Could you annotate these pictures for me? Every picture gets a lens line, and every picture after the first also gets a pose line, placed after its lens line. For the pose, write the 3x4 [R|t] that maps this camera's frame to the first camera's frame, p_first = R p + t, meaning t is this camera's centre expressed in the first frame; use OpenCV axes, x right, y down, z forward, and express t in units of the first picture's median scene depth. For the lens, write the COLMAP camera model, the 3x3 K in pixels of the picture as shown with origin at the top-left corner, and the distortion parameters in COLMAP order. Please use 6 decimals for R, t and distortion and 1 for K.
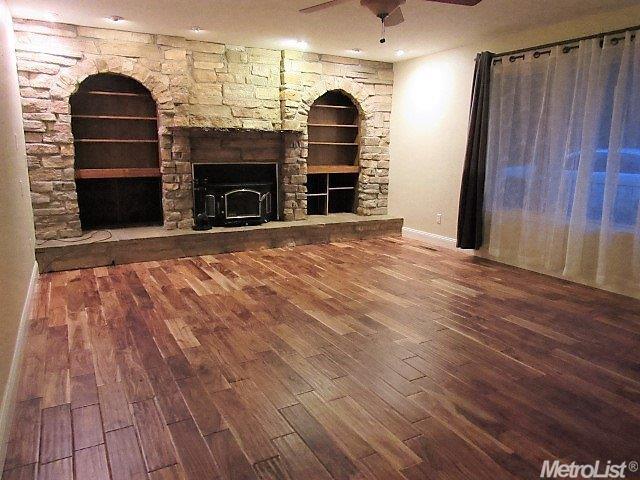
lens RADIAL K [[460.5, 0, 320.1], [0, 460.5, 241.7], [0, 0, 1]] dist [-0.028902, 0.020747]
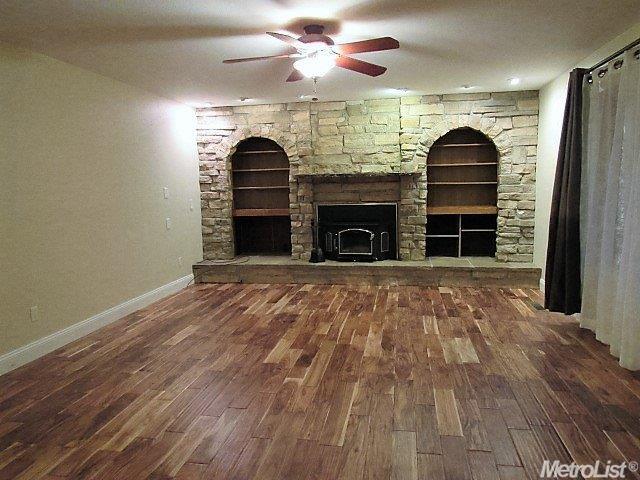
lens RADIAL K [[460.5, 0, 318.8], [0, 460.5, 241.6], [0, 0, 1]] dist [-0.028902, 0.020747]
pose [[0.771802, 0.052292, -0.633709, 0.496661], [-0.097160, 0.994608, -0.036261, -0.037367], [0.628395, 0.089557, 0.772722, 0.112011]]
